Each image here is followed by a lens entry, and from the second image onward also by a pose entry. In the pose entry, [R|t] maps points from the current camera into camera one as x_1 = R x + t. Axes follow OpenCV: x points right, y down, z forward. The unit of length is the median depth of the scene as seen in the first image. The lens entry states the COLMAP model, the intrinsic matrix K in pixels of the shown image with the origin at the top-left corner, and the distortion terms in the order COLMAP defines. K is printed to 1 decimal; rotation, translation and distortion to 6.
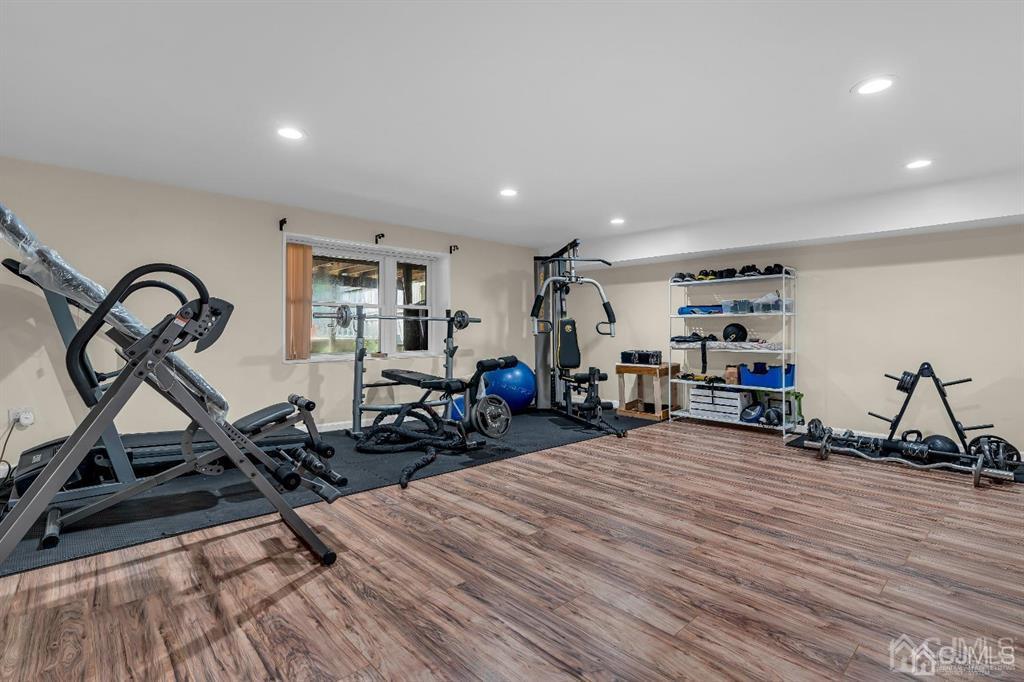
lens RADIAL K [[480.2, 0, 517.4], [0, 480.2, 341.1], [0, 0, 1]] dist [-0.005317, 0.000416]
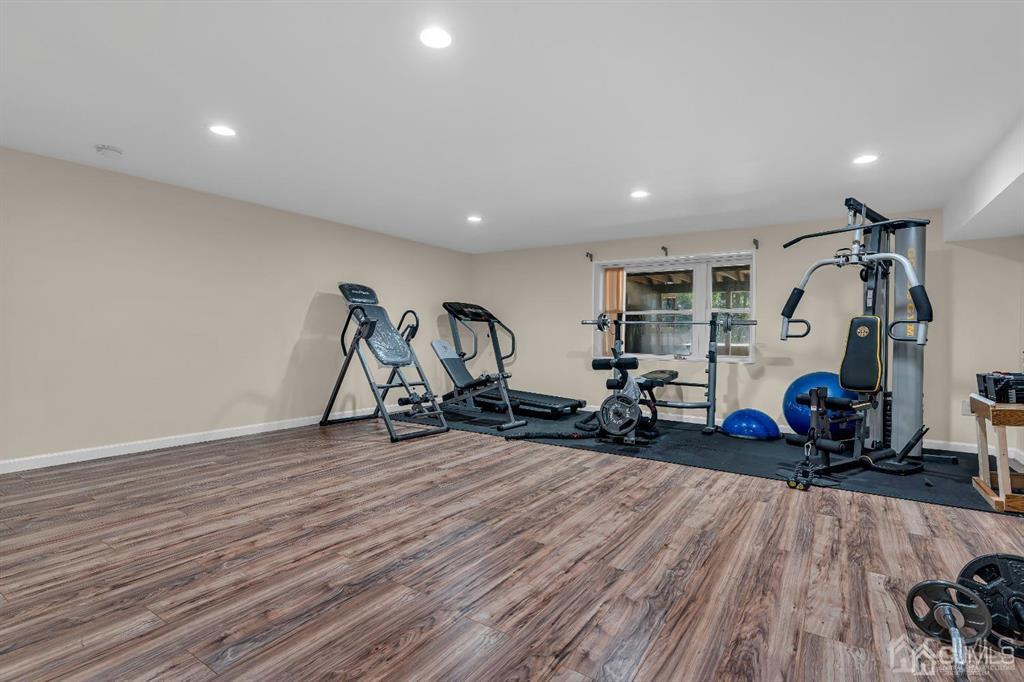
lens RADIAL K [[480.2, 0, 517.4], [0, 480.2, 341.1], [0, 0, 1]] dist [-0.005317, 0.000416]
pose [[0.238545, 0.009712, -0.971083, 1.418033], [-0.030025, 0.999546, 0.002621, 0.001474], [0.970667, 0.028532, 0.238728, 0.811405]]
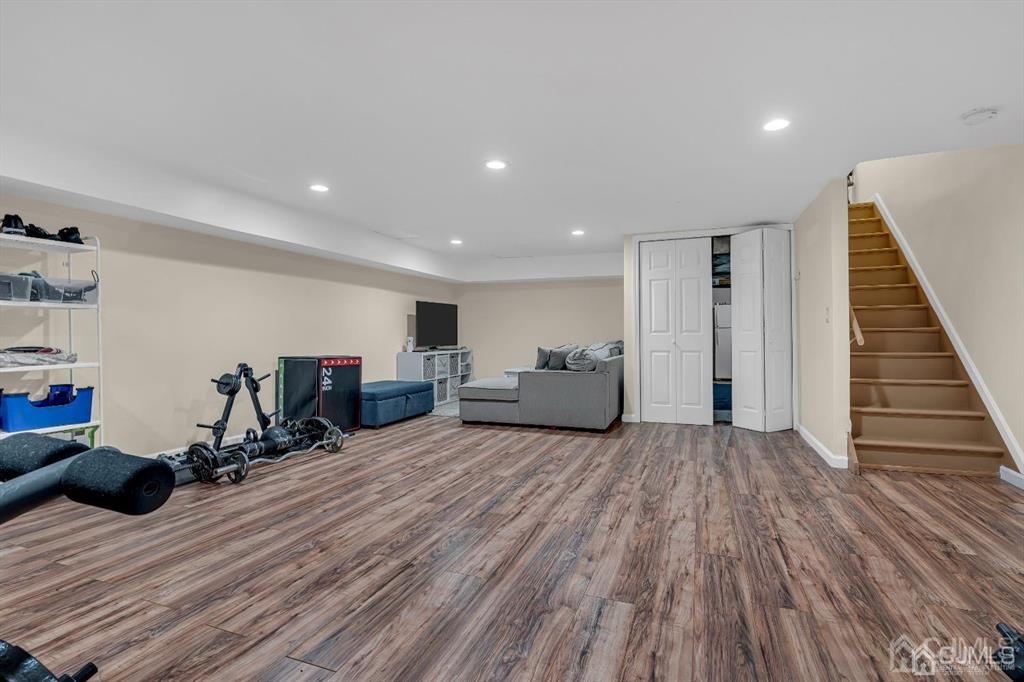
lens RADIAL K [[480.2, 0, 517.4], [0, 480.2, 341.1], [0, 0, 1]] dist [-0.005317, 0.000416]
pose [[-0.437654, -0.013260, 0.899046, -0.524830], [0.018363, 0.999551, 0.023682, -0.026499], [-0.898956, 0.026873, -0.437214, 1.371894]]
